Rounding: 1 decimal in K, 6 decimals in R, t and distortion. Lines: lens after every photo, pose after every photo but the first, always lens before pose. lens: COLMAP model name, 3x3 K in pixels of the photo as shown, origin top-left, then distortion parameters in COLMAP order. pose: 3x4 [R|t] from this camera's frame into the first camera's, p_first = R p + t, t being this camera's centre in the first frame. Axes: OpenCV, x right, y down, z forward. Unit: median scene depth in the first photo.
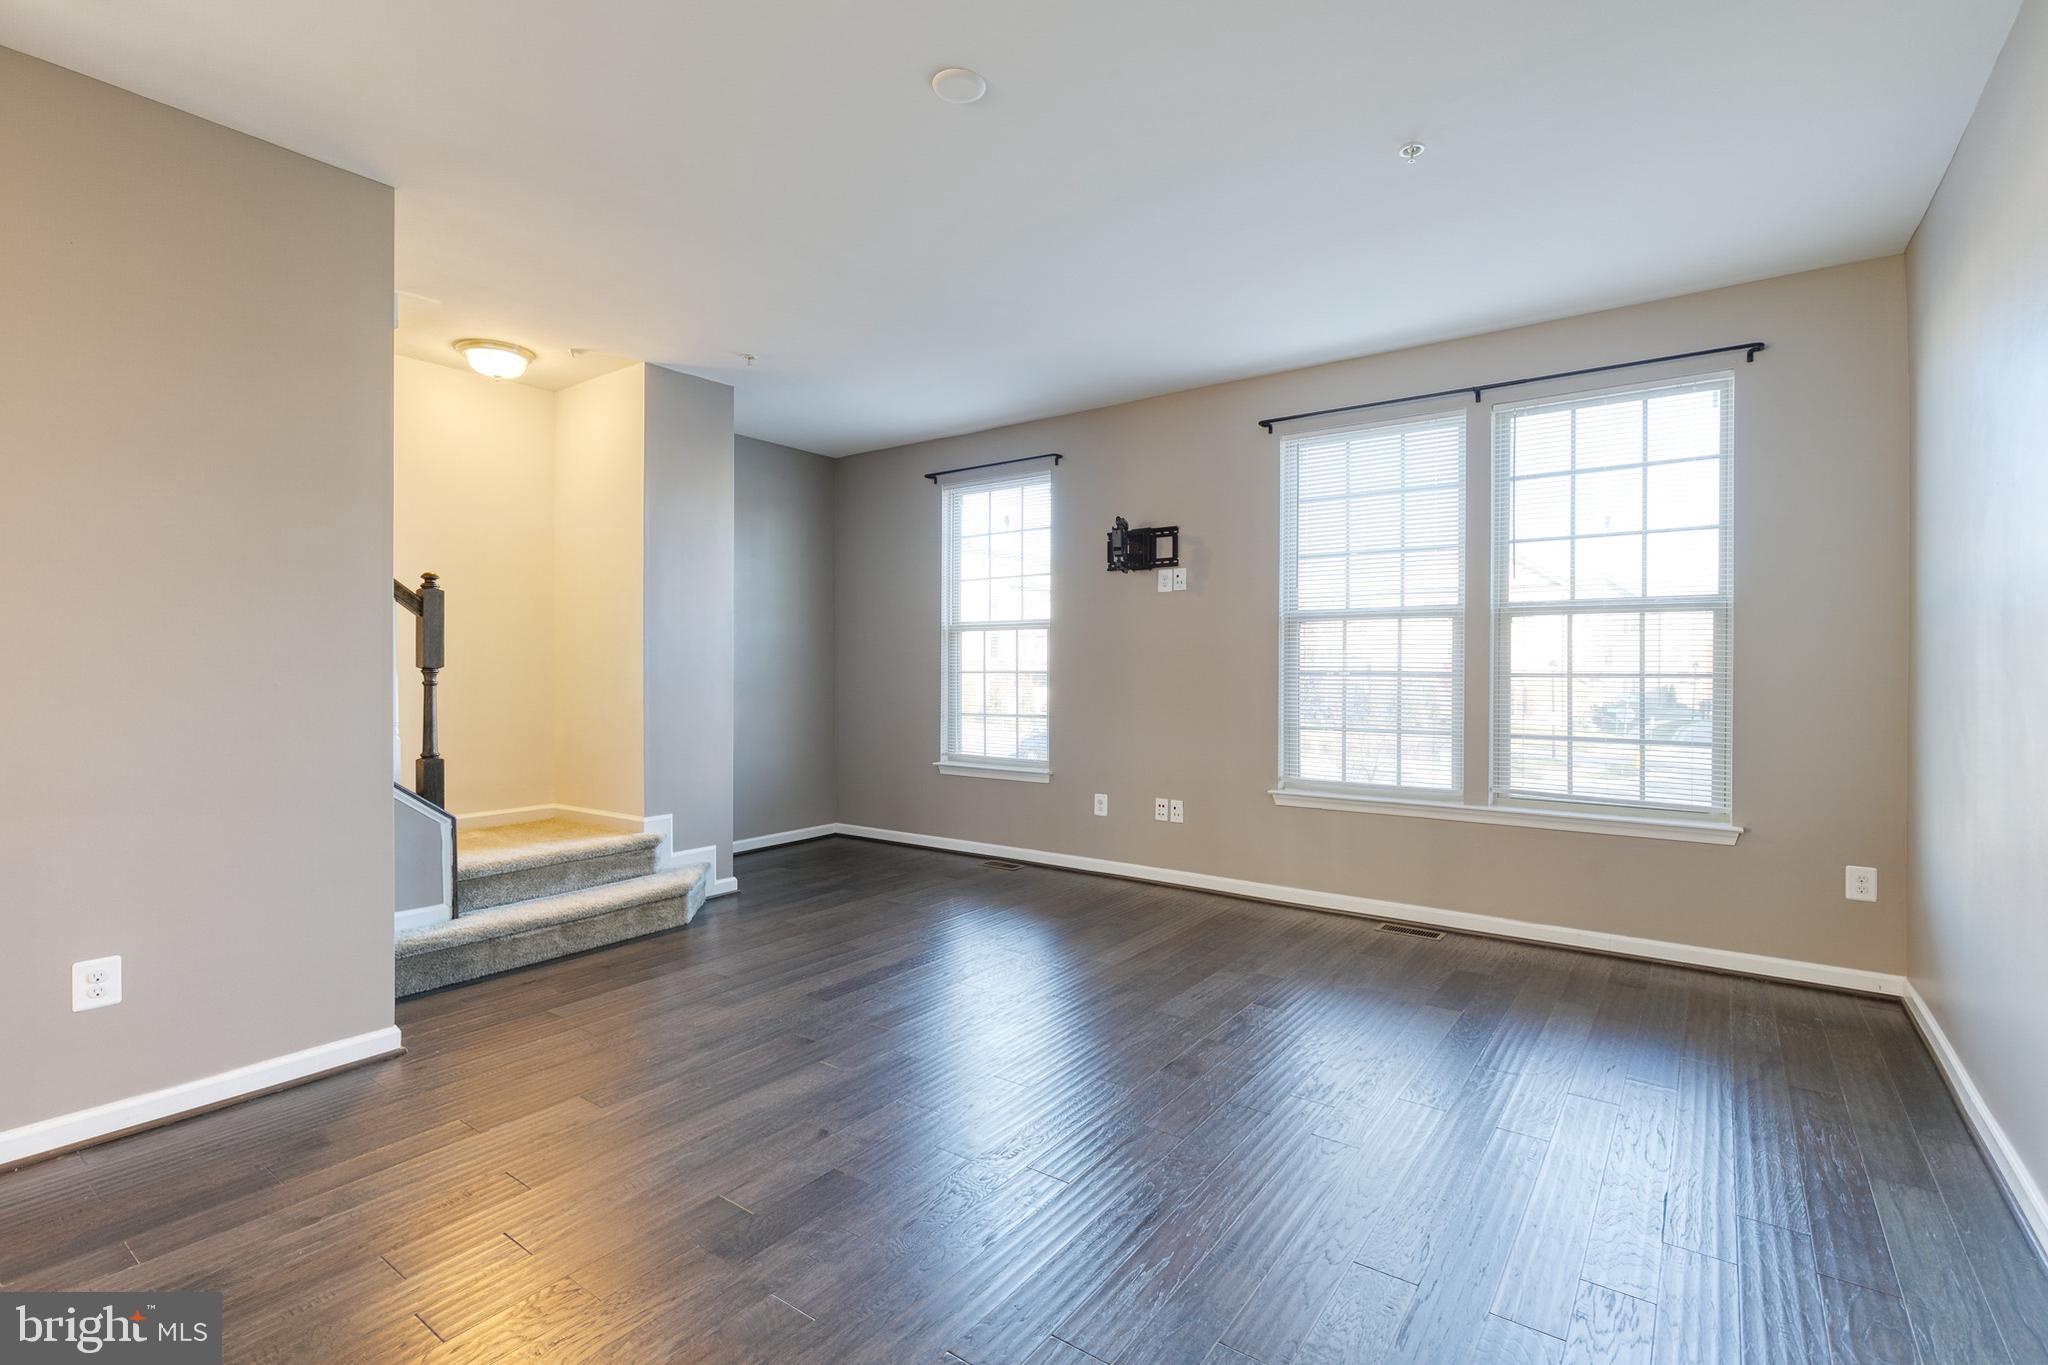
lens RADIAL K [[919.0, 0, 1031.7], [0, 919.0, 667.1], [0, 0, 1]] dist [0.006934, -0.000719]
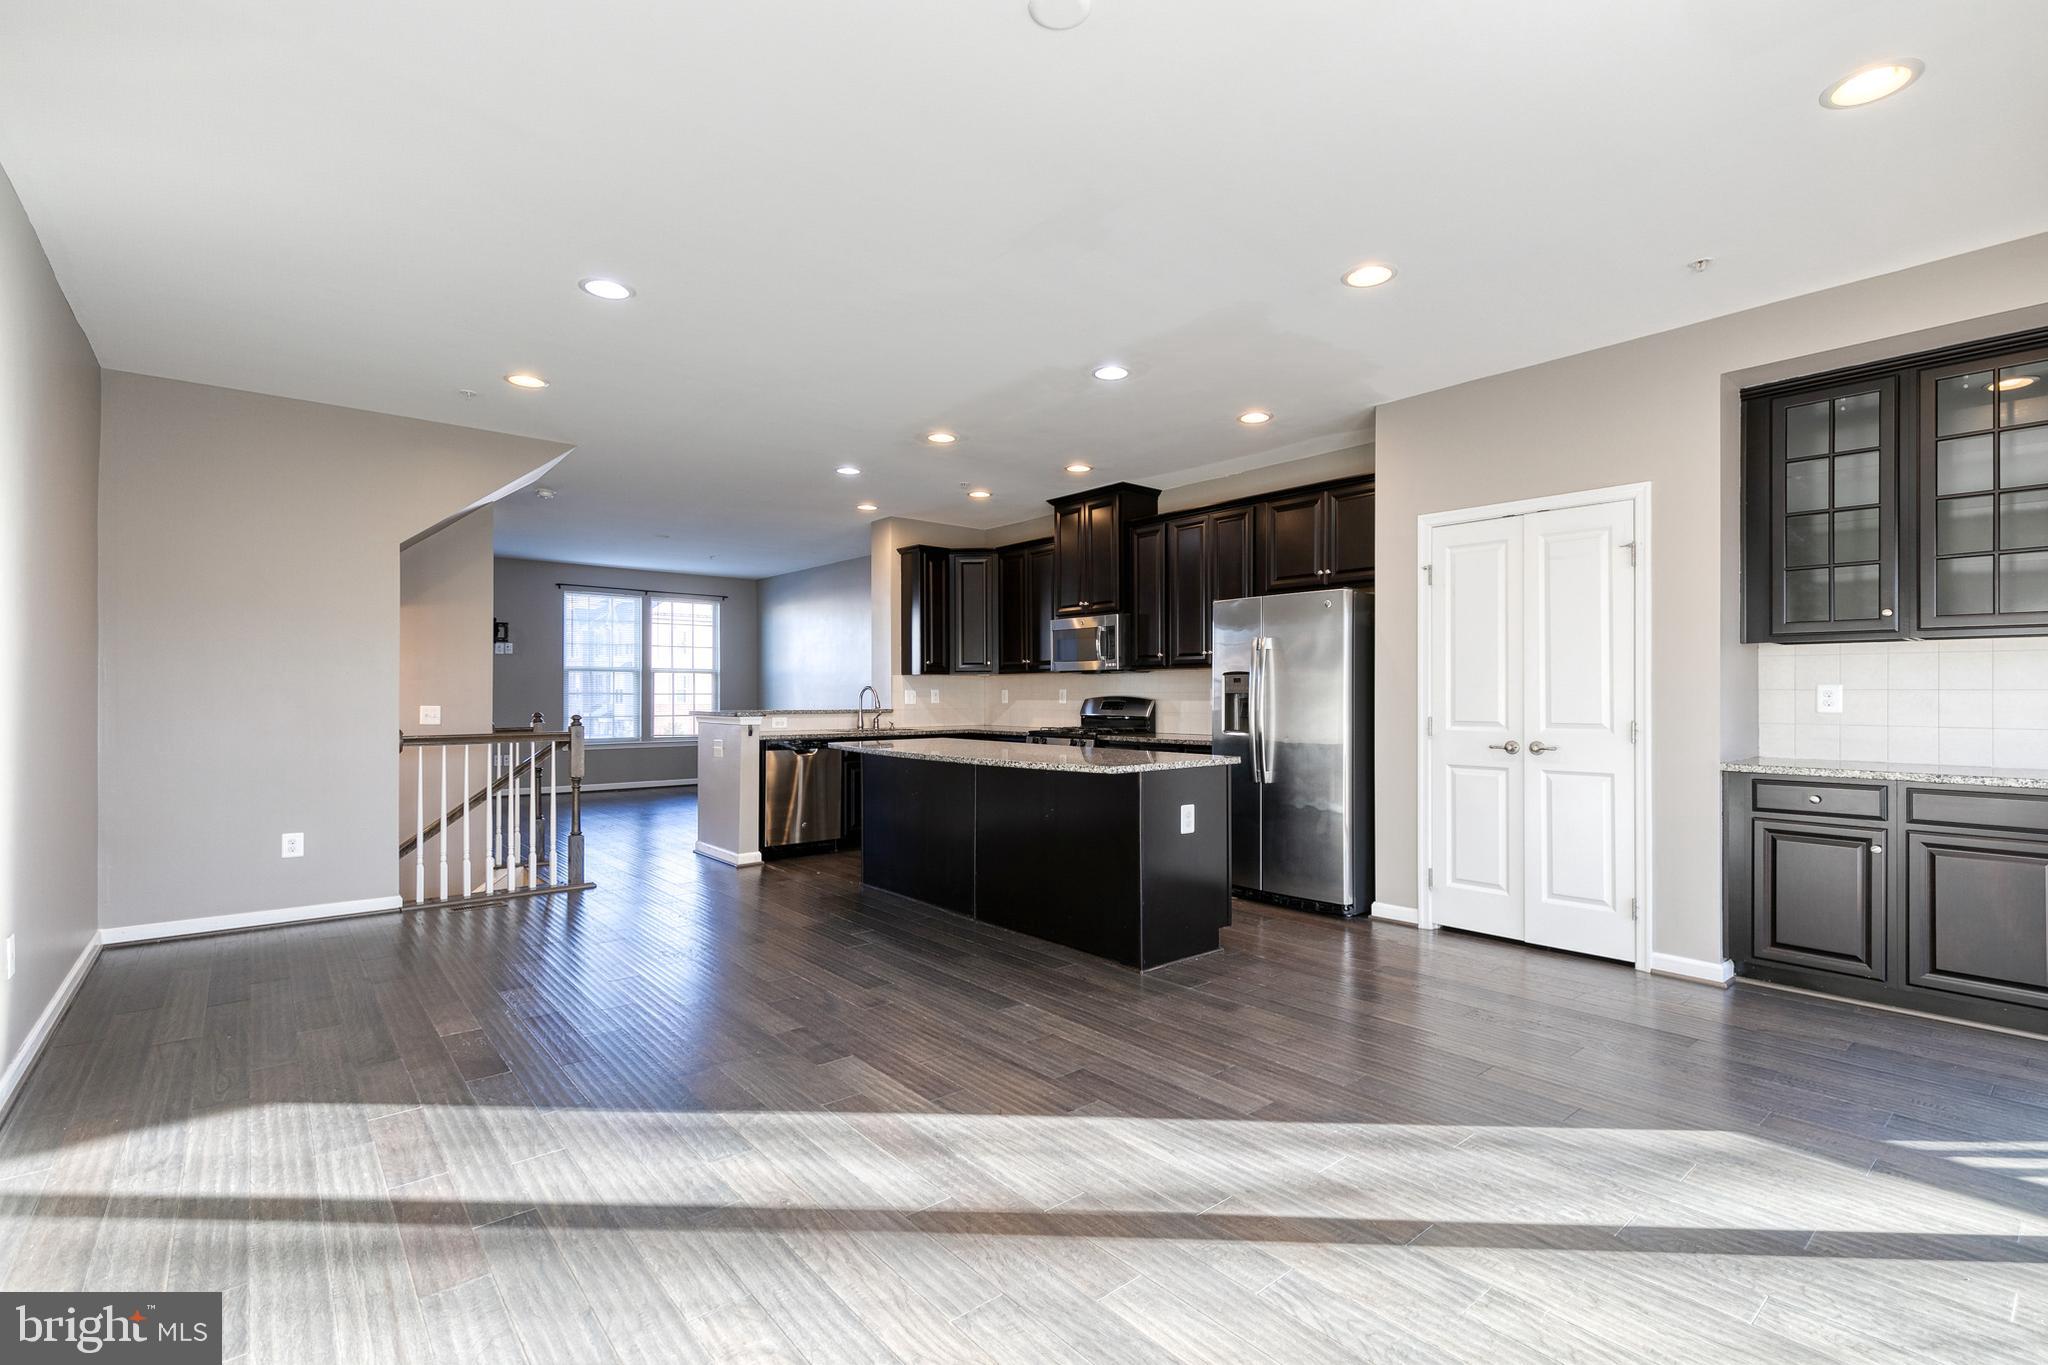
lens RADIAL K [[919.0, 0, 1068.3], [0, 919.0, 684.3], [0, 0, 1]] dist [0.006934, -0.000719]
pose [[0.209465, 0.012230, 0.977740, -1.912355], [0.004609, 0.999898, -0.013495, 0.021884], [-0.977805, 0.007334, 0.209387, -0.789328]]
